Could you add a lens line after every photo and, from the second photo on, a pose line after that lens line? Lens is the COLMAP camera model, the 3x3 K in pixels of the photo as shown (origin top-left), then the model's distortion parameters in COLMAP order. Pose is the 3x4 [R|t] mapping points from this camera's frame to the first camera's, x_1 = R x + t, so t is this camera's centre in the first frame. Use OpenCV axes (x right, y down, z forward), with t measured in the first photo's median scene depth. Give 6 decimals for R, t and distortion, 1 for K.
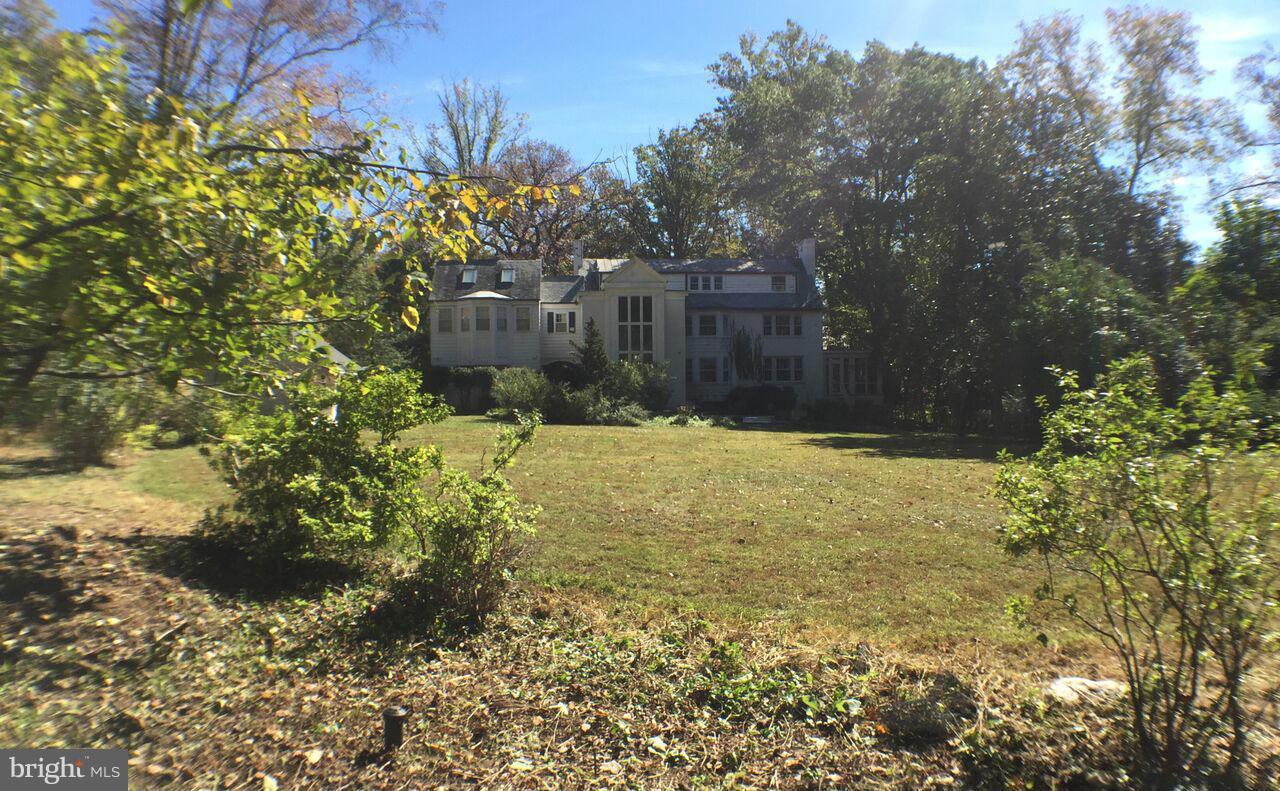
lens RADIAL K [[894.6, 0, 640.9], [0, 894.6, 395.5], [0, 0, 1]] dist [-0.139163, -0.002200]
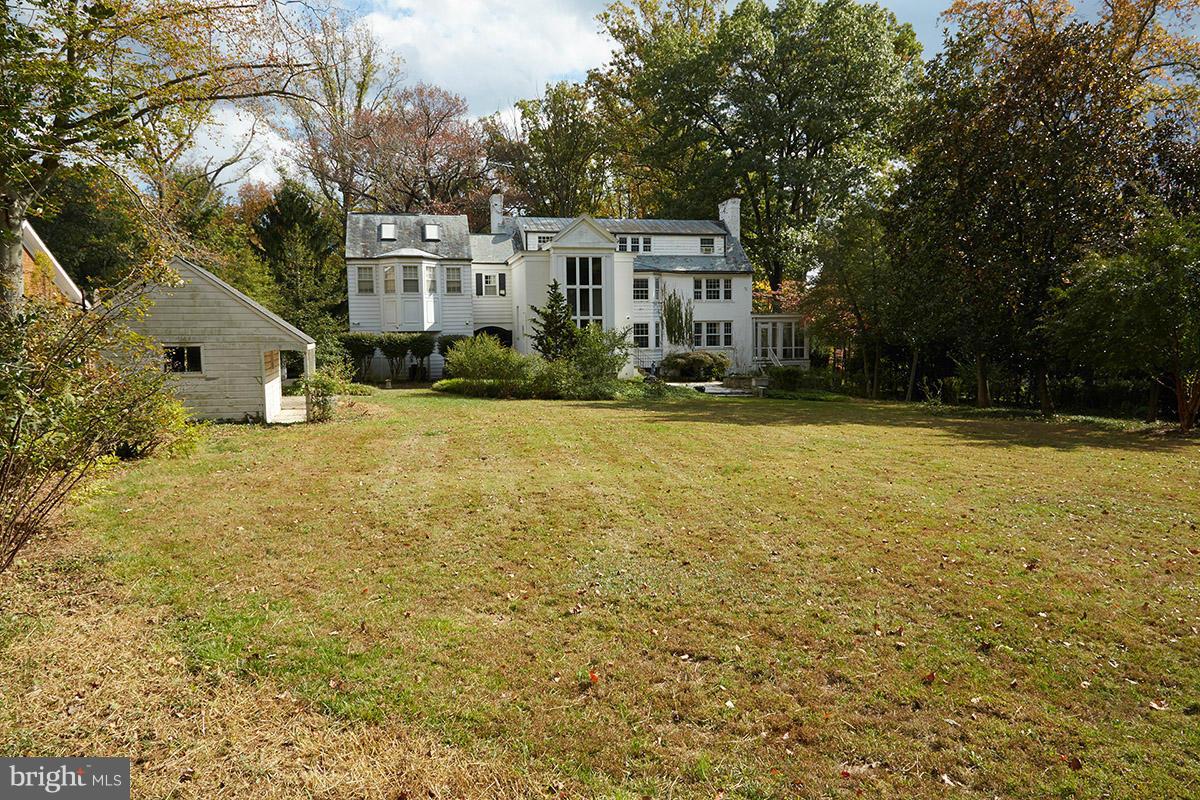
lens RADIAL K [[819.9, 0, 603.7], [0, 819.9, 406.1], [0, 0, 1]] dist [-0.002454, 0.003161]
pose [[0.987177, -0.014589, 0.158963, -0.103950], [0.003674, 0.997628, 0.068741, -0.012709], [-0.159589, -0.067276, 0.984888, 0.123405]]
